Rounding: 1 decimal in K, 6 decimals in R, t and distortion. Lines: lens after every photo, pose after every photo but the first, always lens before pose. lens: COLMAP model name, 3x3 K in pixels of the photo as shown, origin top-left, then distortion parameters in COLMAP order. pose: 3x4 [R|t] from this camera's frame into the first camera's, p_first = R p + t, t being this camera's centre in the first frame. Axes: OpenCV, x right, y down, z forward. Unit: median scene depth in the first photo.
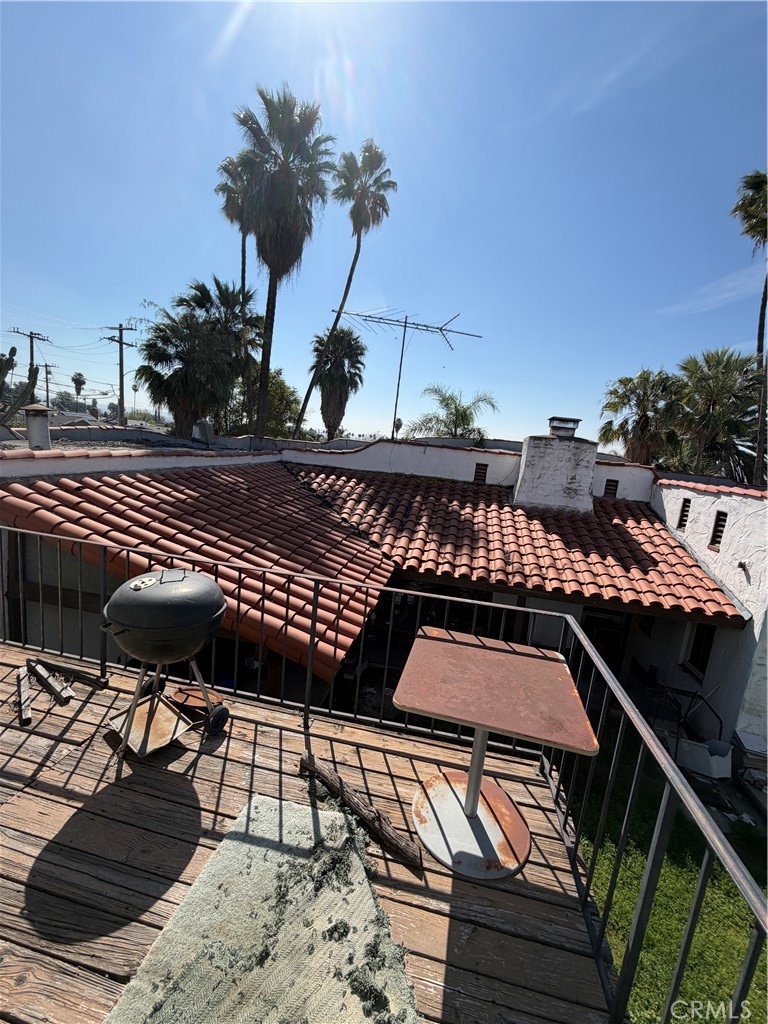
lens RADIAL K [[408.6, 0, 386.2], [0, 408.6, 508.3], [0, 0, 1]] dist [0.002755, -0.000635]
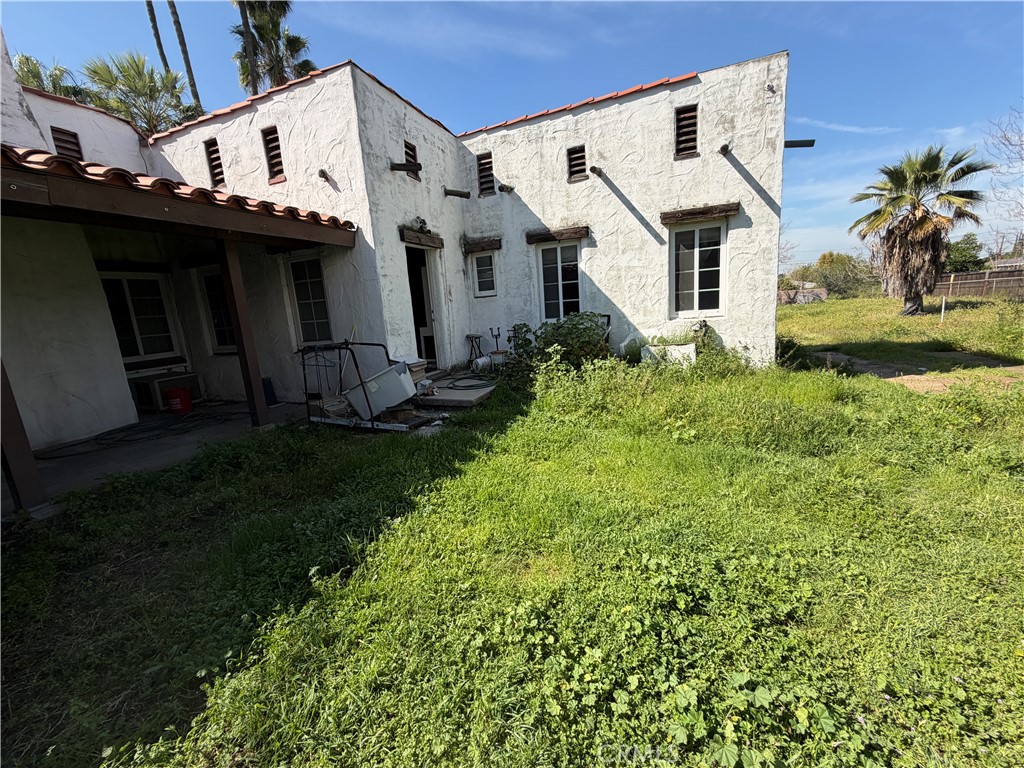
lens RADIAL K [[408.6, 0, 507.9], [0, 408.6, 381.2], [0, 0, 1]] dist [0.002755, -0.000635]
pose [[0.194413, -0.303689, 0.932725, 0.051956], [0.243166, 0.936109, 0.254106, 0.350304], [-0.950302, 0.177405, 0.255839, 0.447160]]
